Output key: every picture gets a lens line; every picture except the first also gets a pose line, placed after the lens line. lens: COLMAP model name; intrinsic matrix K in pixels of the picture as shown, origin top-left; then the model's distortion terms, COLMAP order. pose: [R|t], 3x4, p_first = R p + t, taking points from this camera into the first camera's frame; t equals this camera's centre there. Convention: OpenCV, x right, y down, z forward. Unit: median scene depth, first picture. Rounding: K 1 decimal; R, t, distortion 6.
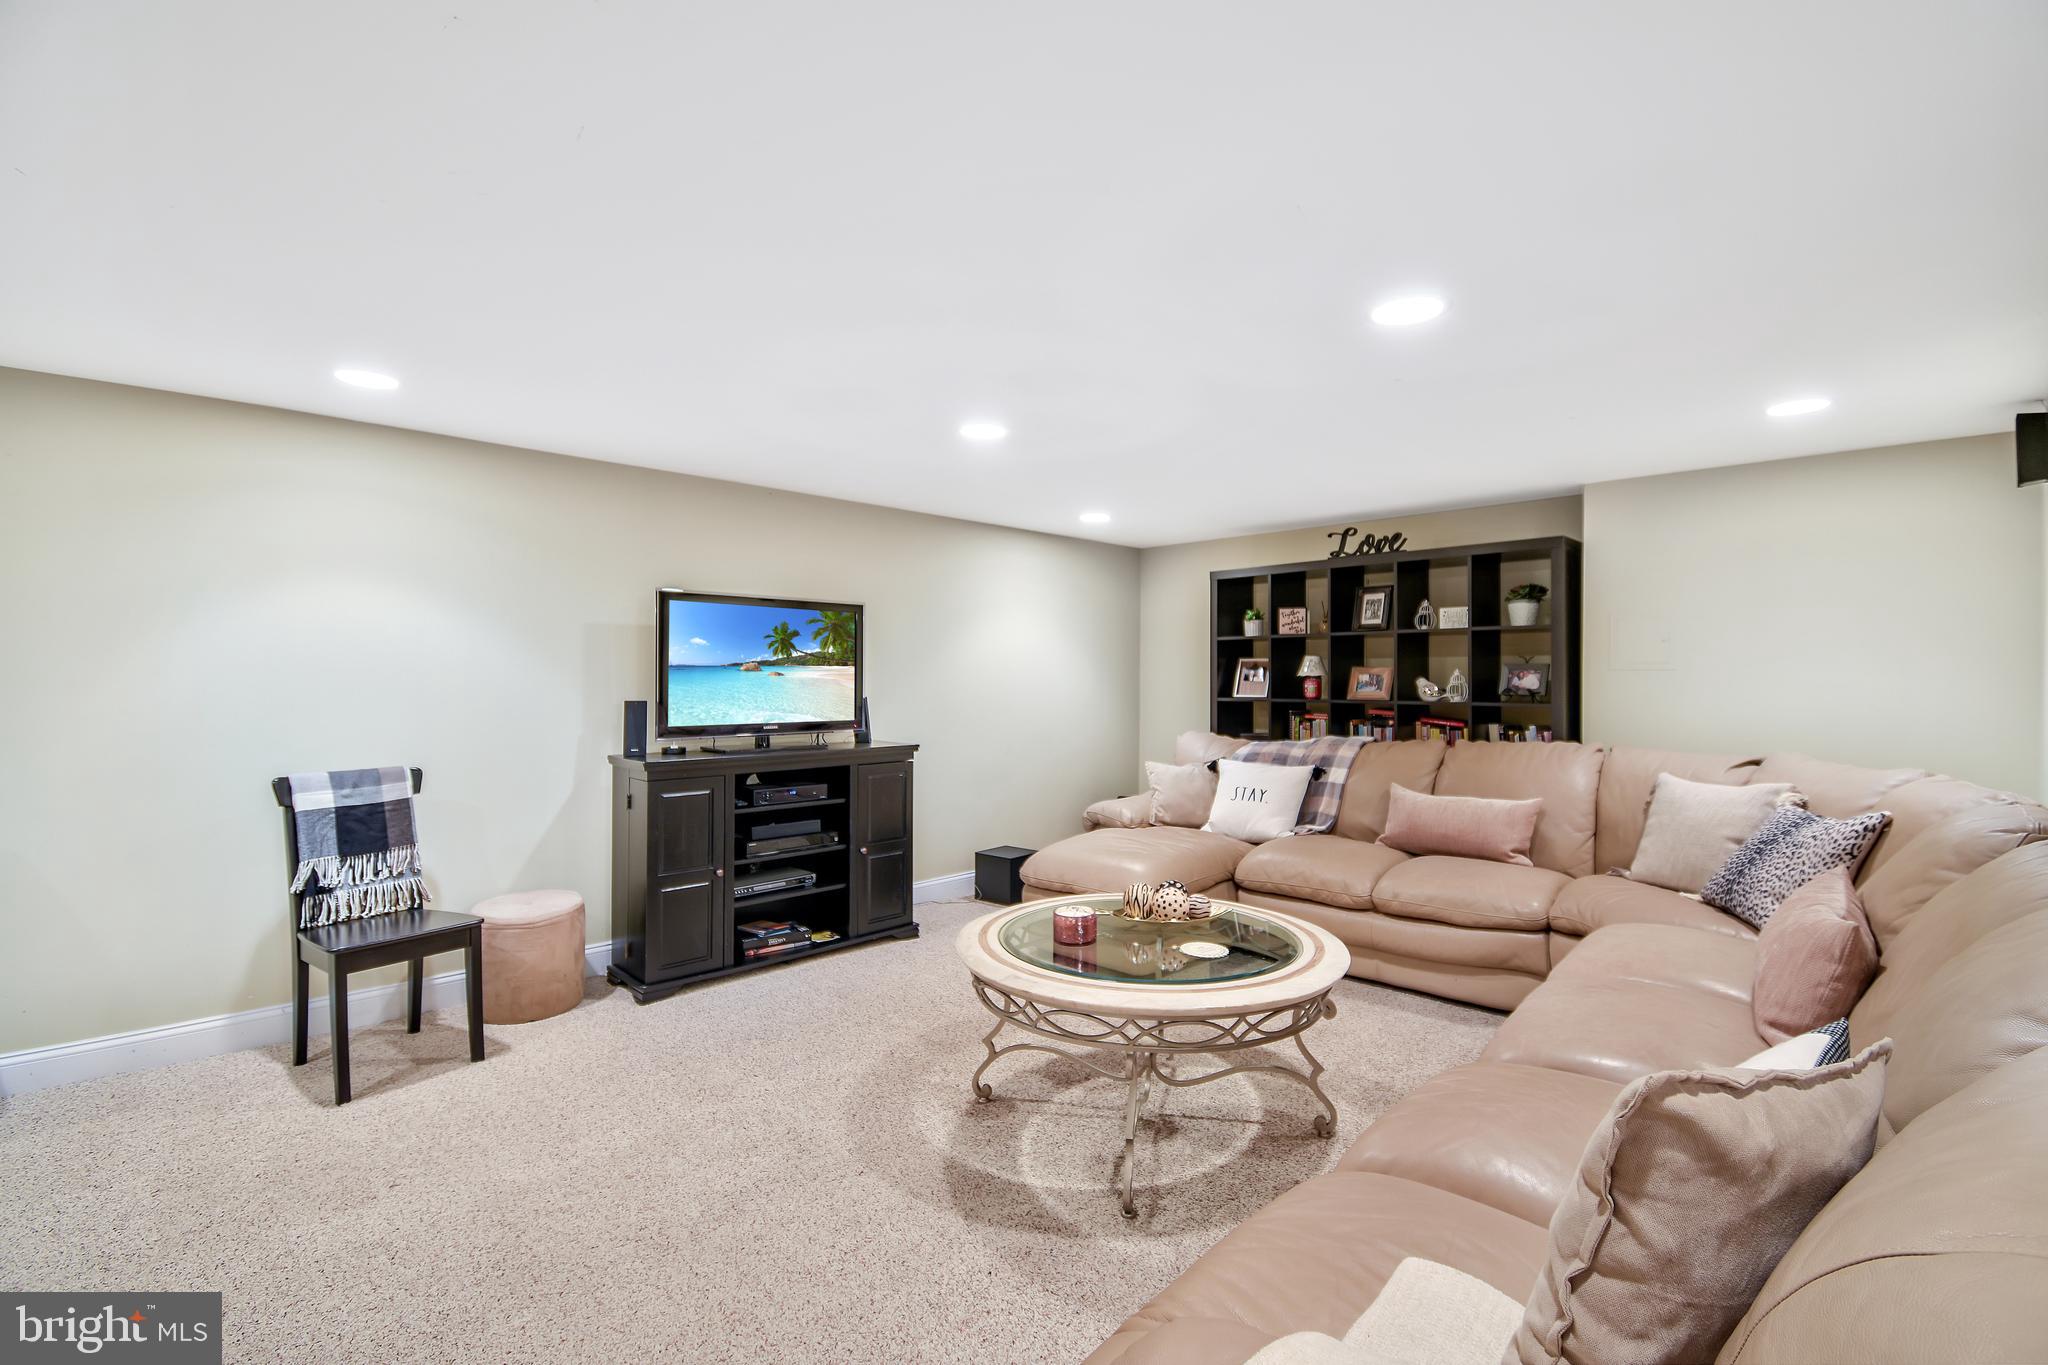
lens RADIAL K [[918.9, 0, 1023.3], [0, 918.9, 685.4], [0, 0, 1]] dist [-0.004313, -0.011076]
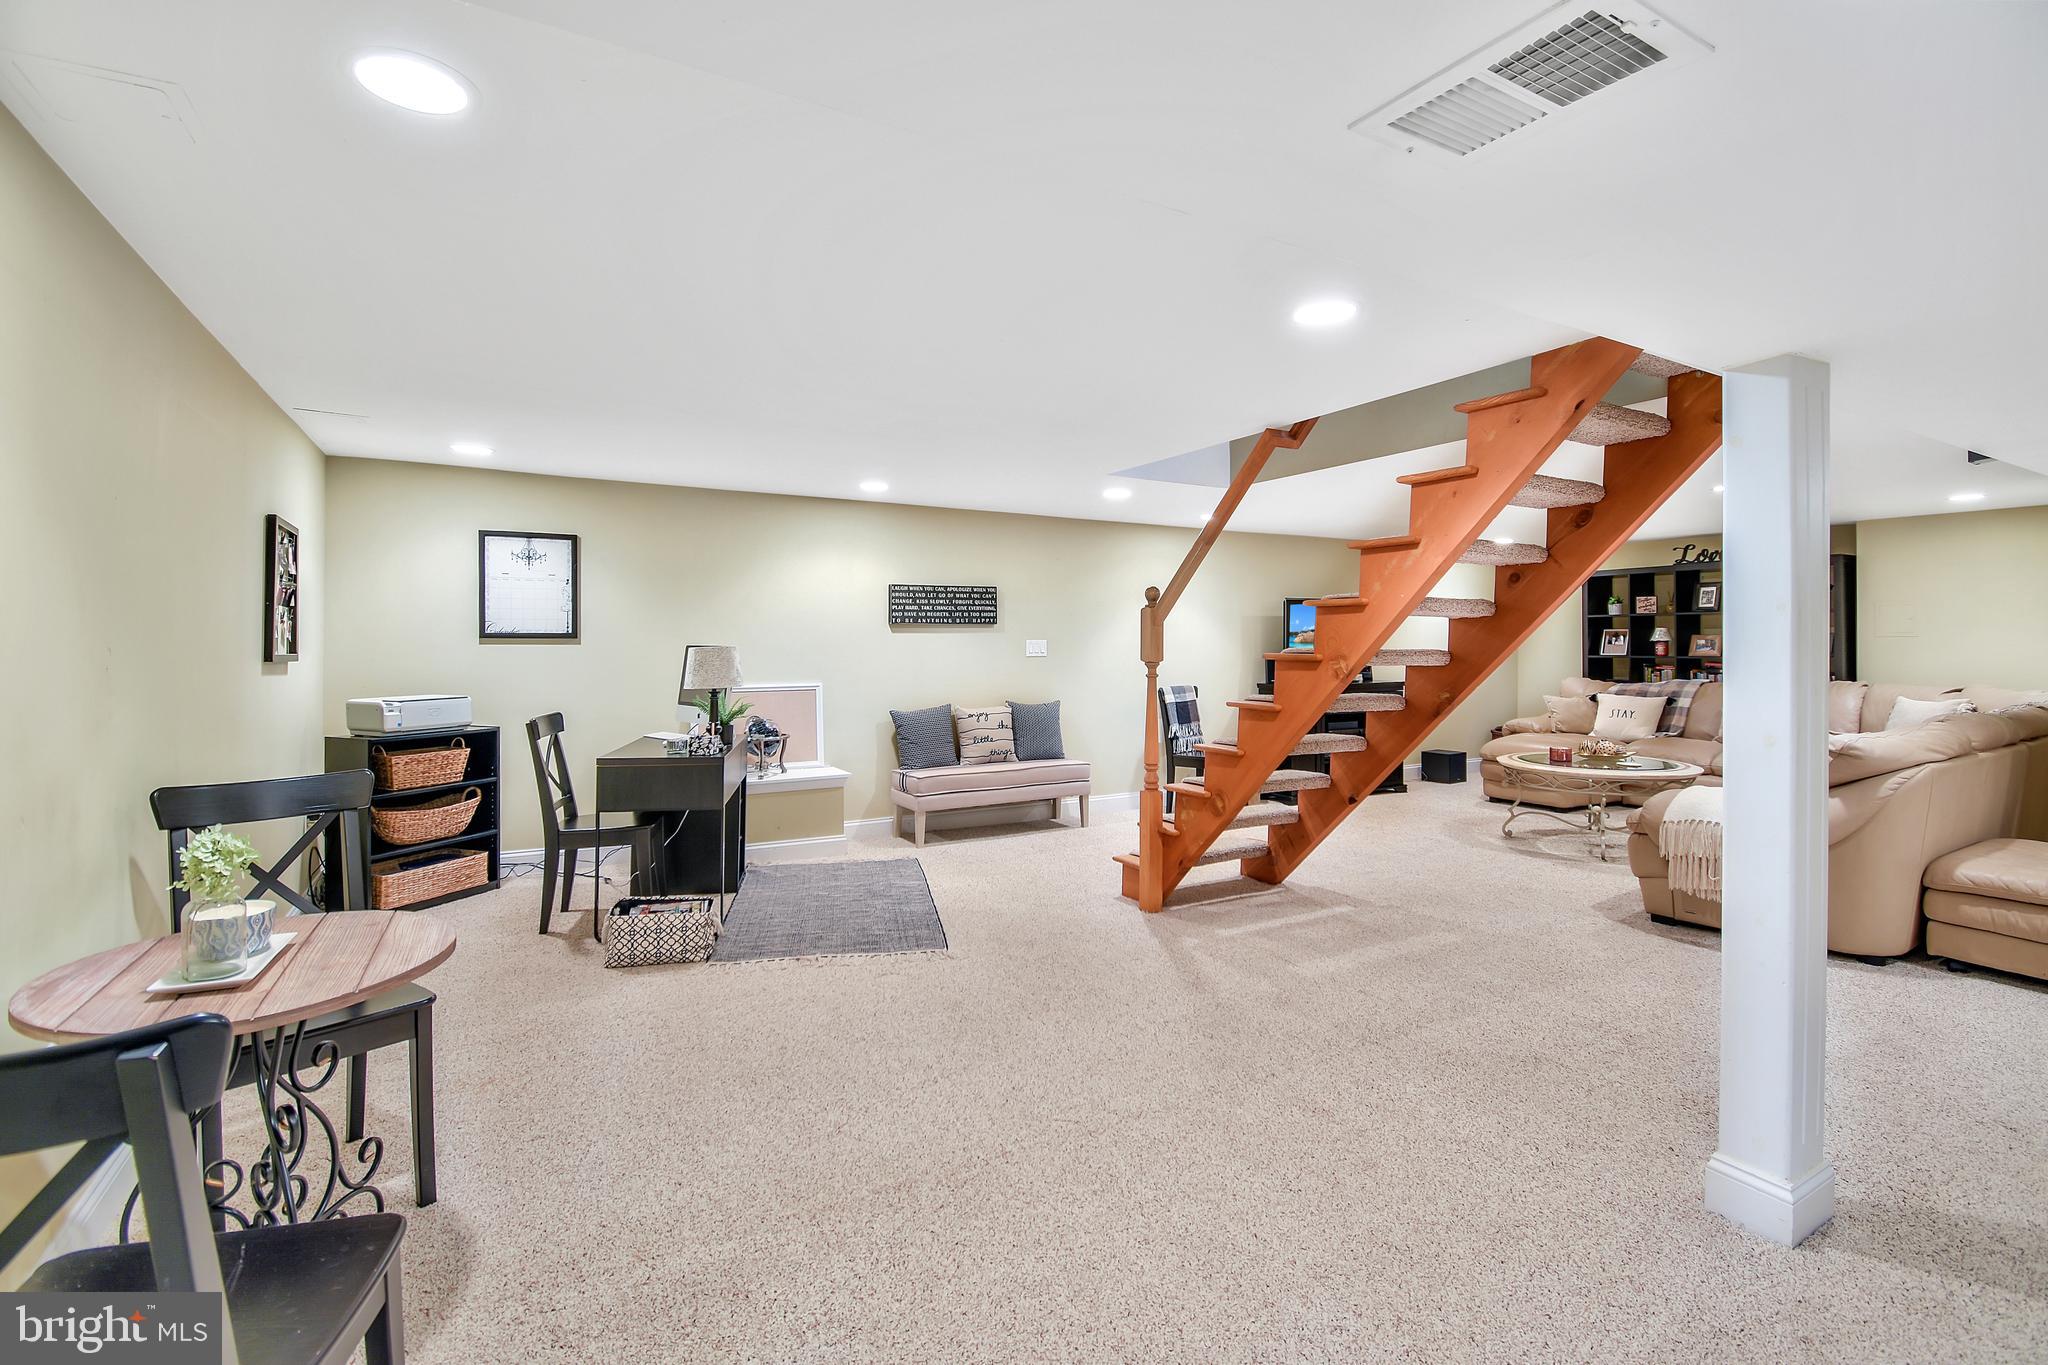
lens RADIAL K [[918.9, 0, 1005.9], [0, 918.9, 638.5], [0, 0, 1]] dist [-0.004313, -0.011076]
pose [[0.960536, -0.004201, -0.278125, -0.319476], [0.001692, 0.999956, -0.009259, -0.002248], [0.278152, 0.008423, 0.960500, -0.786456]]
